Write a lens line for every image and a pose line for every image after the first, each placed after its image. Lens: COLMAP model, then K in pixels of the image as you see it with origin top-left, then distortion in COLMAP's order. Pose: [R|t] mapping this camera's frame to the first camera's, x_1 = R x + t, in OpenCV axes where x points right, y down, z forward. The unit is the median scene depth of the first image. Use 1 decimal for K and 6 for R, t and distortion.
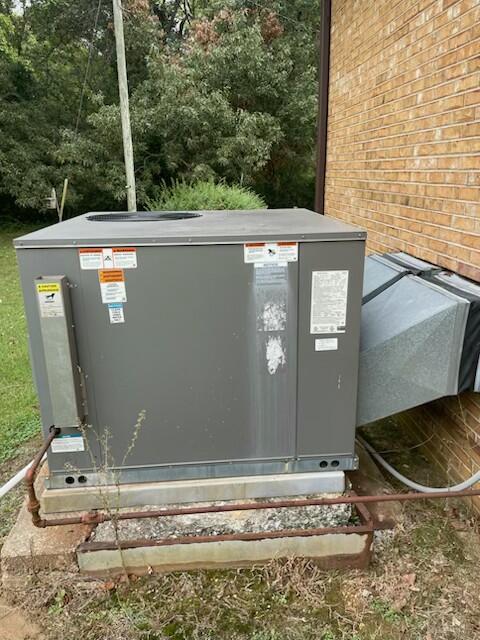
lens RADIAL K [[482.3, 0, 240.0], [0, 482.3, 320.1], [0, 0, 1]] dist [0.006794, -0.003882]
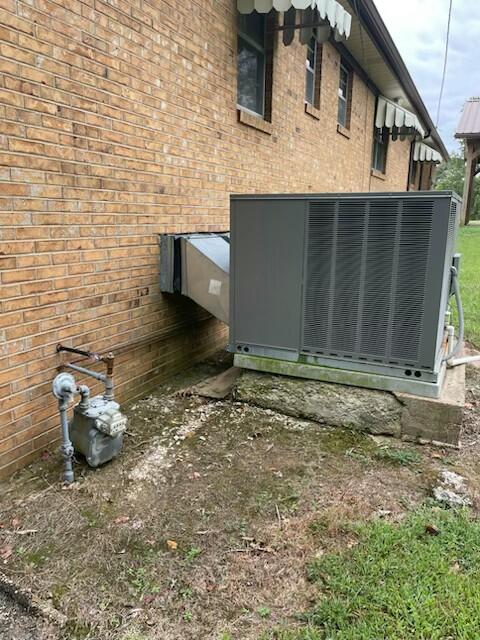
lens RADIAL K [[482.3, 0, 239.8], [0, 482.3, 321.1], [0, 0, 1]] dist [0.006794, -0.003882]
pose [[-0.858228, -0.114489, 0.500336, -0.347253], [0.141363, 0.884379, 0.444848, -0.362828], [-0.493417, 0.452510, -0.742815, 1.515771]]
